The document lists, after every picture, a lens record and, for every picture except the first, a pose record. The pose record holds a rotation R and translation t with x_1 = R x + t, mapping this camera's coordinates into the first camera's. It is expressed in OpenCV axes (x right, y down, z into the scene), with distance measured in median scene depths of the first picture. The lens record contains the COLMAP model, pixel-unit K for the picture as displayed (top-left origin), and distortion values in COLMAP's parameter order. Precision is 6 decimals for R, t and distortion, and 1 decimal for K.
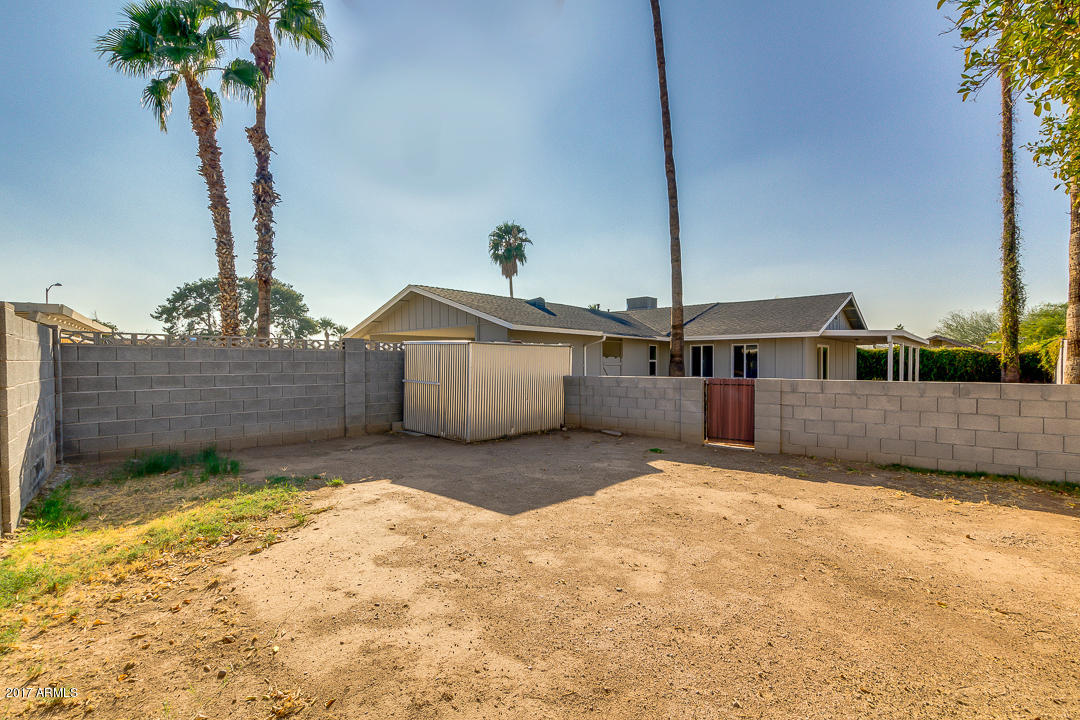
lens RADIAL K [[500.4, 0, 549.7], [0, 500.4, 360.4], [0, 0, 1]] dist [0.013239, -0.004669]
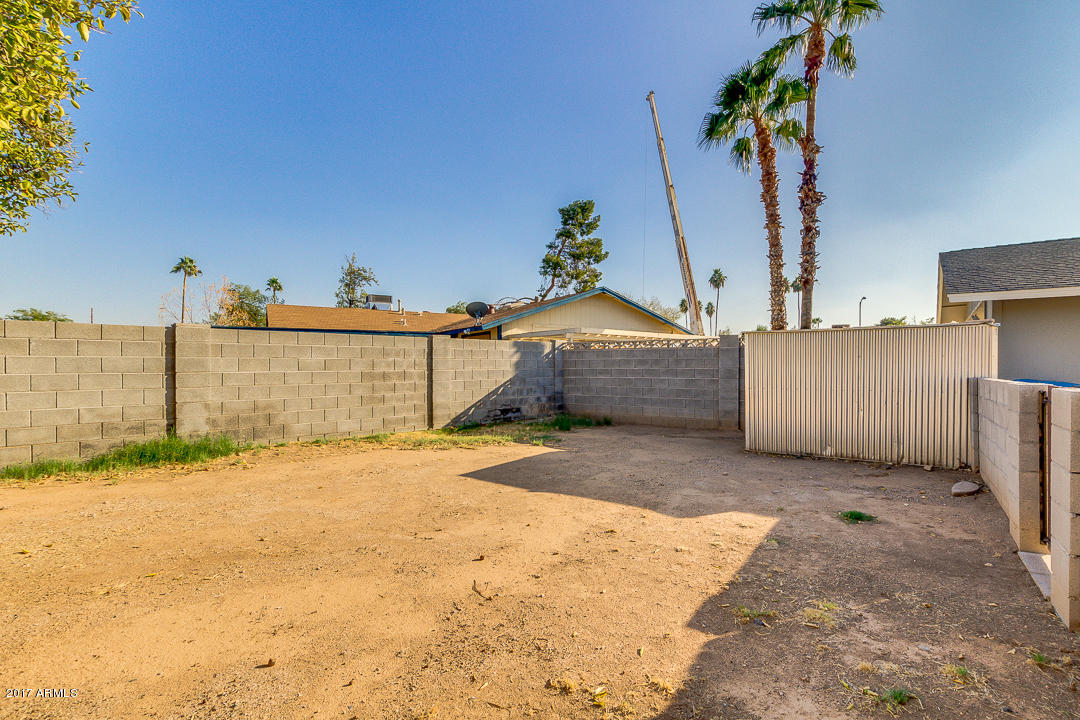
lens RADIAL K [[500.4, 0, 549.9], [0, 500.4, 367.0], [0, 0, 1]] dist [0.013239, -0.004669]
pose [[0.126768, 0.002313, -0.991930, 0.687307], [0.006977, 0.999970, 0.003224, 0.018466], [0.991908, -0.007330, 0.126748, 0.605038]]
